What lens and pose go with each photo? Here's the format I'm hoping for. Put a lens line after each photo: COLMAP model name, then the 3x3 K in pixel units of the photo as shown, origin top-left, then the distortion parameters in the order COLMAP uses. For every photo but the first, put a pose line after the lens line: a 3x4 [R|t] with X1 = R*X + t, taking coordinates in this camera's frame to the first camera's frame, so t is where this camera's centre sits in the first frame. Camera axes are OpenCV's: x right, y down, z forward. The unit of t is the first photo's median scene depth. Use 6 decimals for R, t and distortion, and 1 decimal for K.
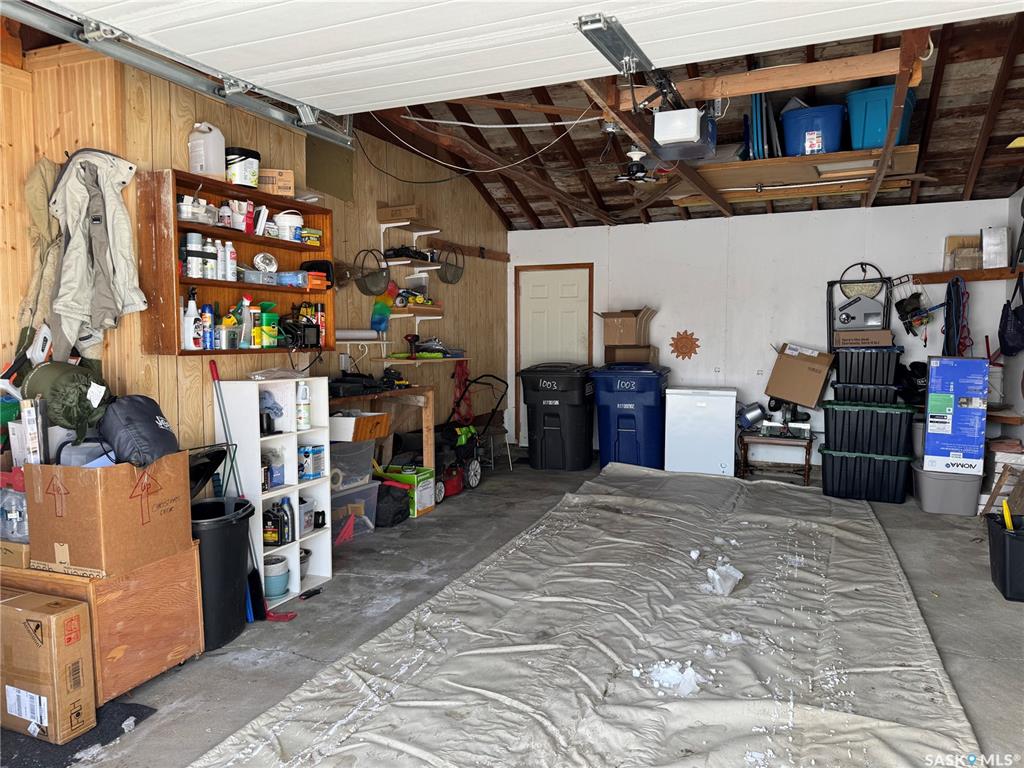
lens RADIAL K [[714.1, 0, 512.1], [0, 714.1, 380.9], [0, 0, 1]] dist [0.066477, -0.082241]
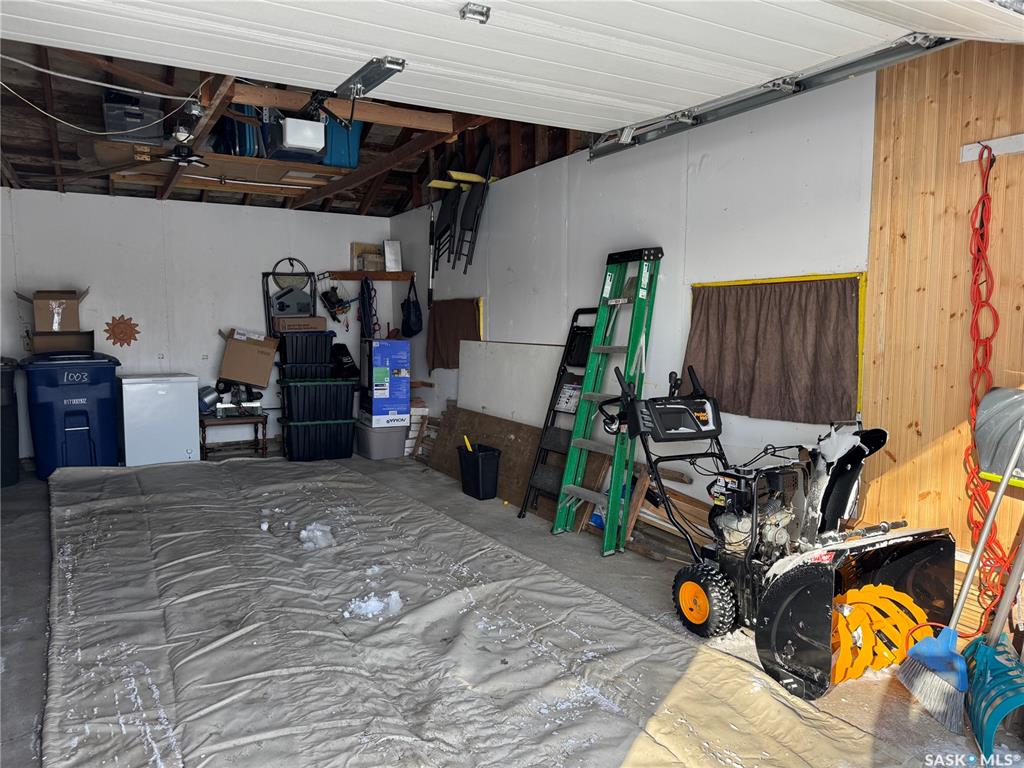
lens RADIAL K [[714.1, 0, 512.7], [0, 714.1, 387.2], [0, 0, 1]] dist [0.066477, -0.082241]
pose [[0.586597, -0.074470, 0.806448, -0.335230], [0.050005, 0.997194, 0.055711, -0.006649], [-0.808334, 0.007646, 0.588675, 0.057170]]
